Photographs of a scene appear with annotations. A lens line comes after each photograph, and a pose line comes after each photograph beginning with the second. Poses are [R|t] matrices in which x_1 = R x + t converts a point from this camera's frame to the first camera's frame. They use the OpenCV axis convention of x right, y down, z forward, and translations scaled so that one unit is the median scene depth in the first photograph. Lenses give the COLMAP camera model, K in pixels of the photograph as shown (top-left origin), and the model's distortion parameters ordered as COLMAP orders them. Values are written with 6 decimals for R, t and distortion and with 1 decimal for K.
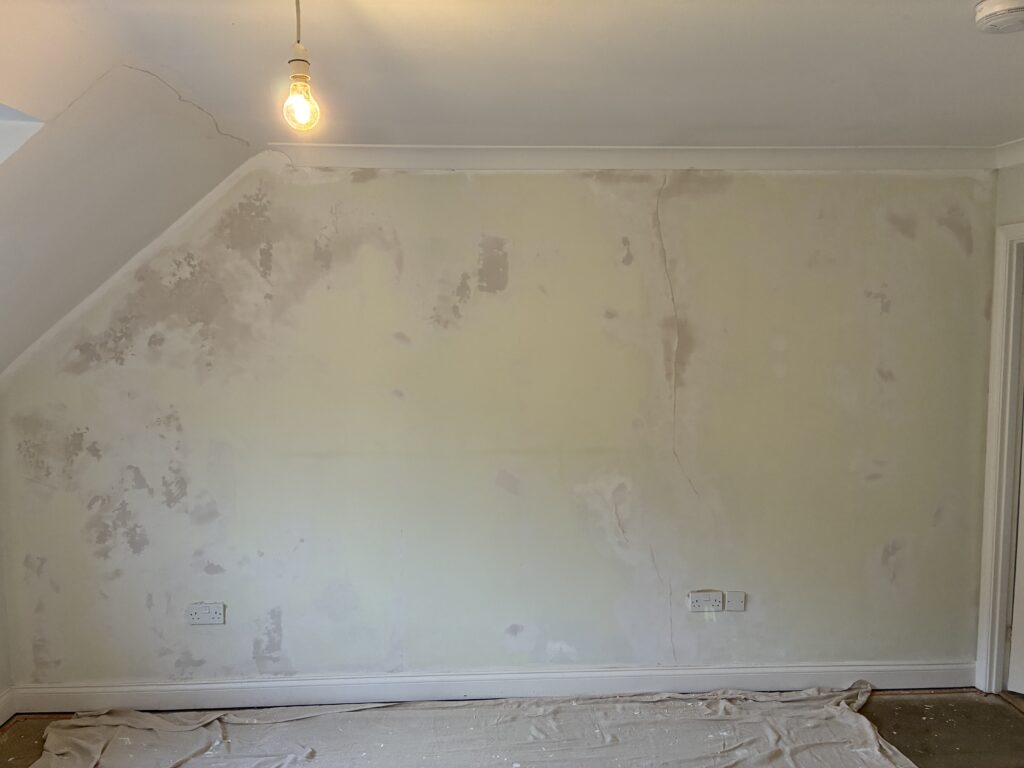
lens RADIAL K [[781.0, 0, 513.3], [0, 781.0, 385.8], [0, 0, 1]] dist [0.002203, -0.000651]
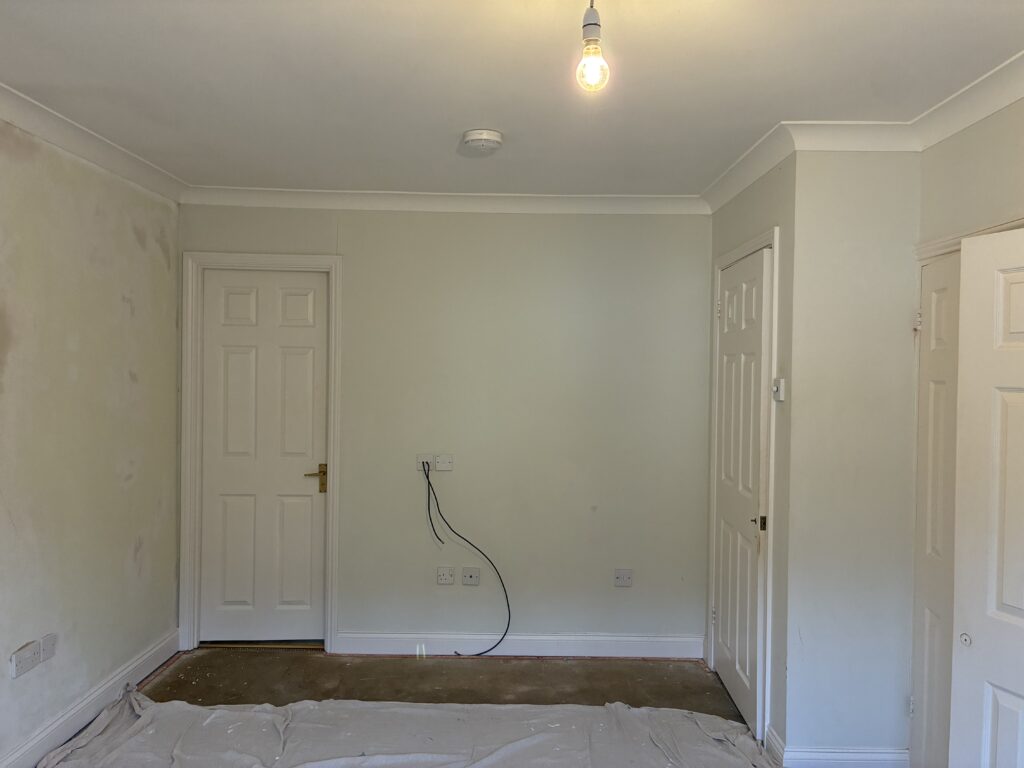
lens RADIAL K [[784.4, 0, 520.2], [0, 784.4, 389.6], [0, 0, 1]] dist [0.012919, 0.002530]
pose [[0.051621, -0.021699, 0.998431, -0.543302], [0.068207, 0.997506, 0.018152, 0.018160], [-0.996335, 0.067163, 0.052972, 0.432635]]
